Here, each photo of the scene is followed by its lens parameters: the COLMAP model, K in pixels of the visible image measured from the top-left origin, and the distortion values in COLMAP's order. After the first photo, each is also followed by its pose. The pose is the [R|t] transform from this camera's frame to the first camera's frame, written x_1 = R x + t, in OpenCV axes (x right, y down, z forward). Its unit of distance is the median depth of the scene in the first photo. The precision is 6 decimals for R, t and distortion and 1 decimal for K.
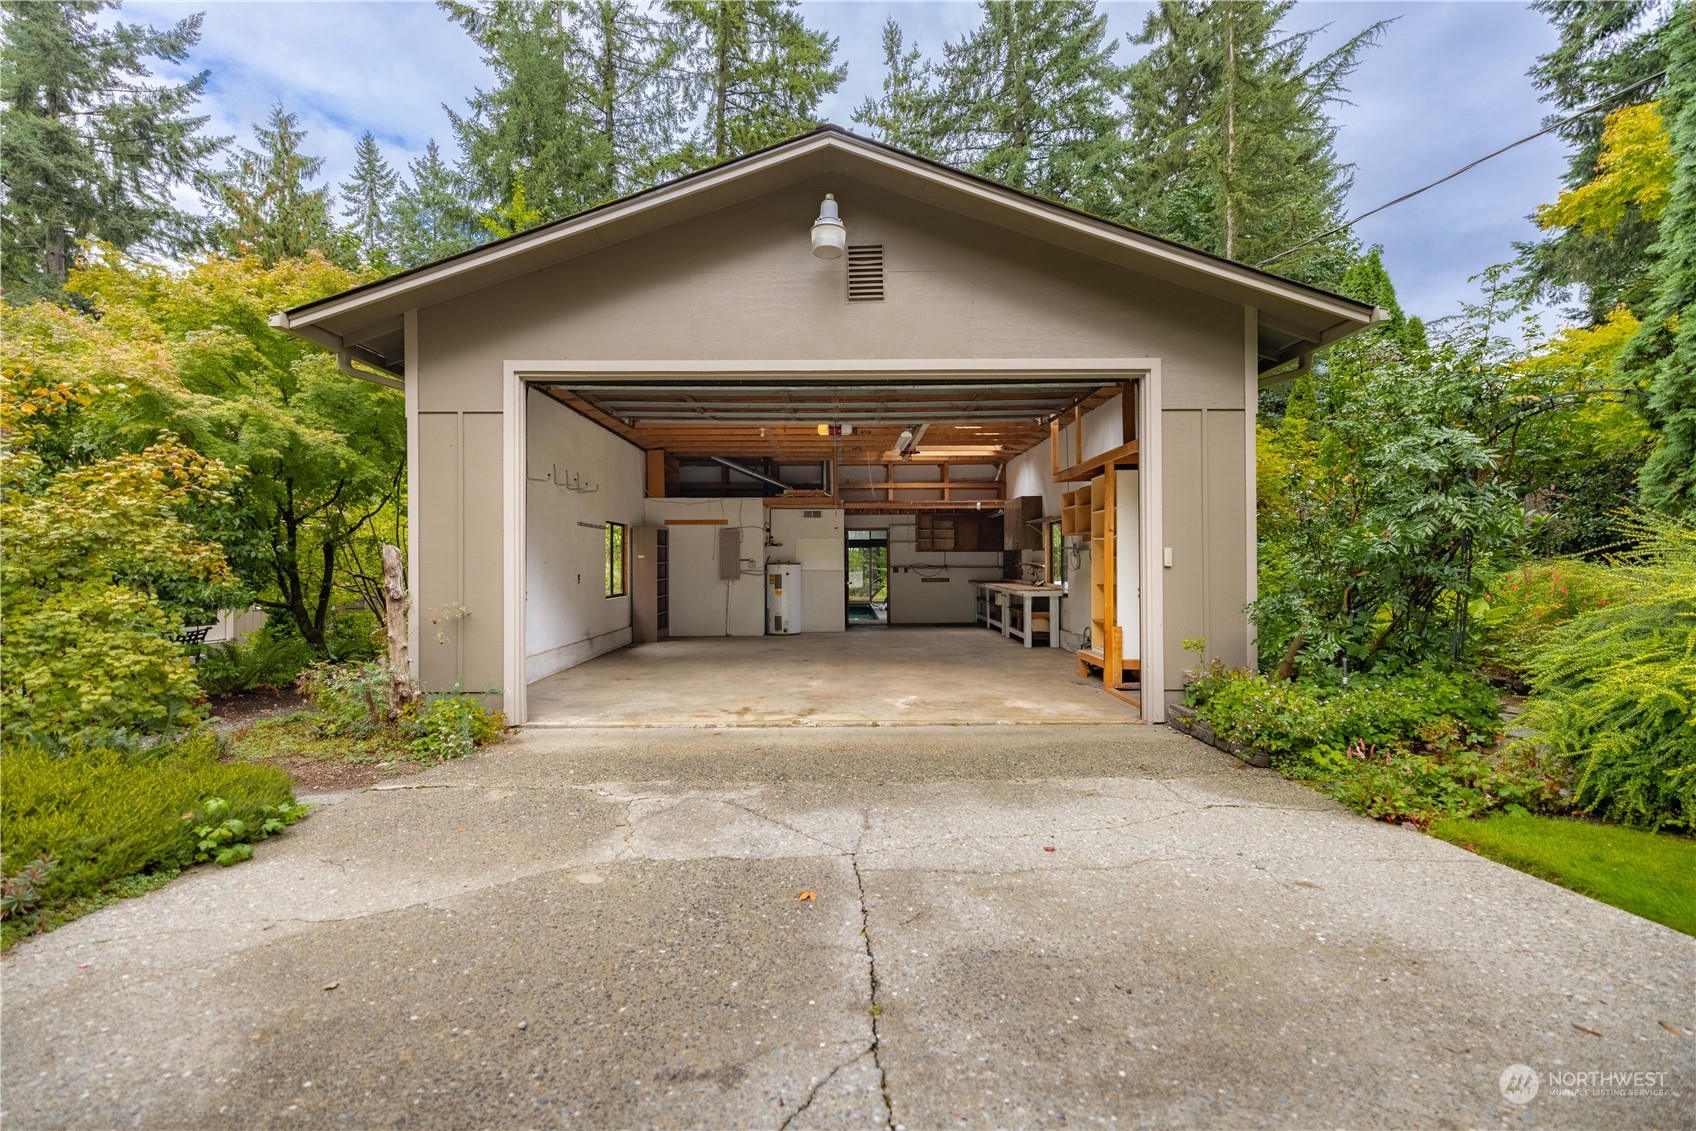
lens RADIAL K [[716.4, 0, 851.6], [0, 716.4, 560.4], [0, 0, 1]] dist [0.001848, 0.000215]
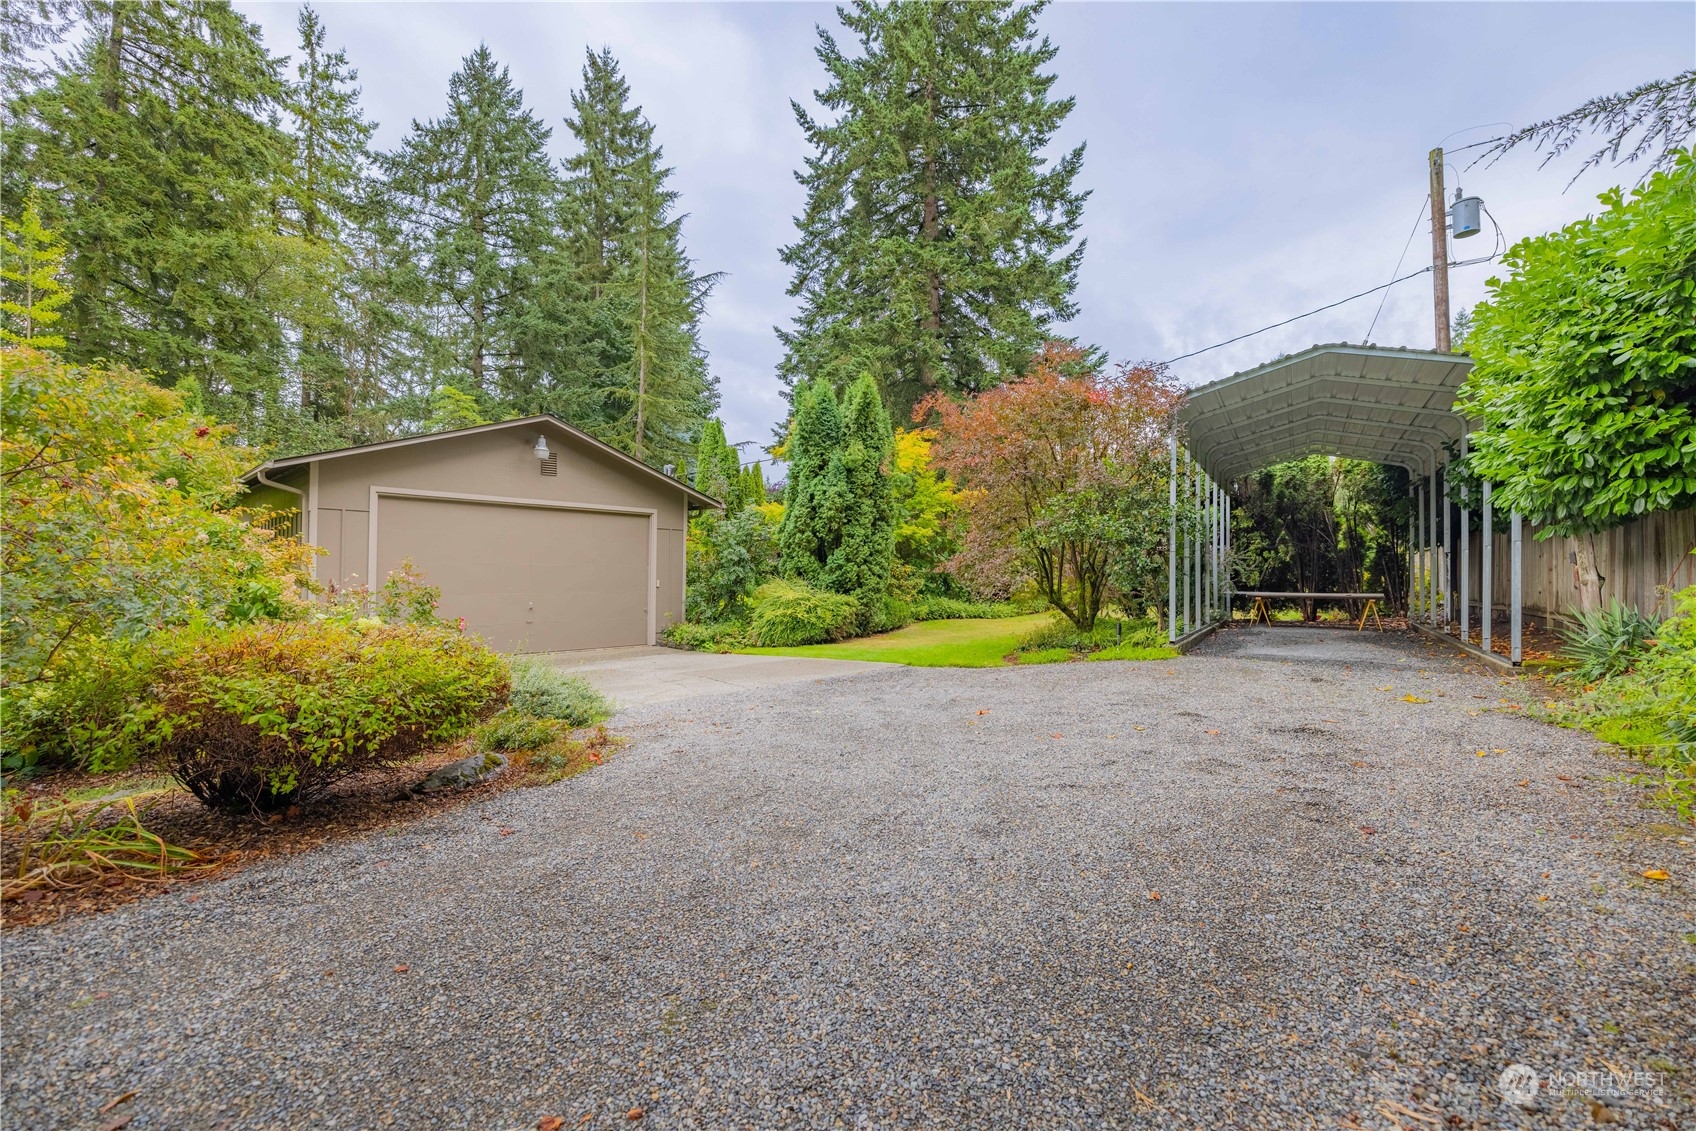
lens RADIAL K [[716.4, 0, 850.7], [0, 716.4, 567.1], [0, 0, 1]] dist [0.001848, 0.000215]
pose [[0.675986, 0.016840, 0.736722, -1.426686], [-0.019047, 0.999804, -0.005376, -0.088508], [-0.736668, -0.010398, 0.676175, -1.834935]]
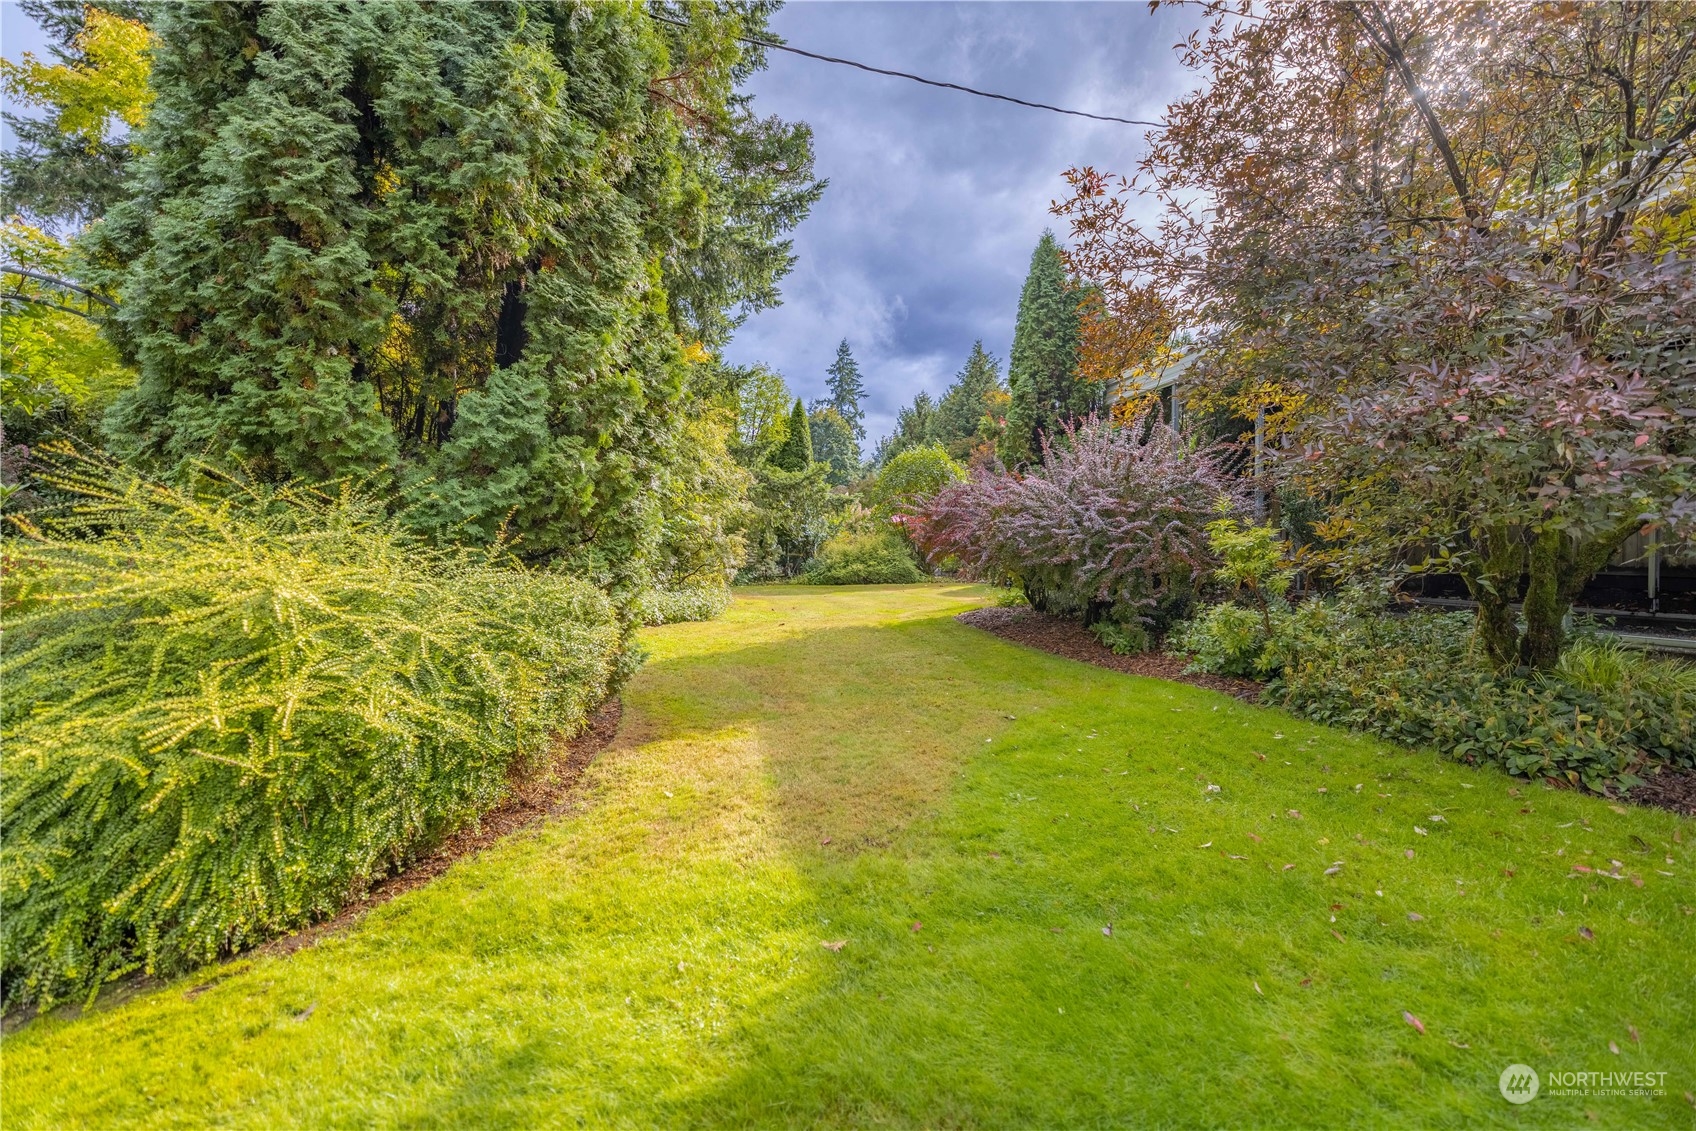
lens RADIAL K [[716.4, 0, 847.8], [0, 716.4, 560.9], [0, 0, 1]] dist [0.001848, 0.000215]
pose [[-0.041461, 0.001804, 0.999139, 0.381471], [-0.016238, 0.999865, -0.002479, 0.012294], [-0.999008, -0.016327, -0.041426, 0.313540]]
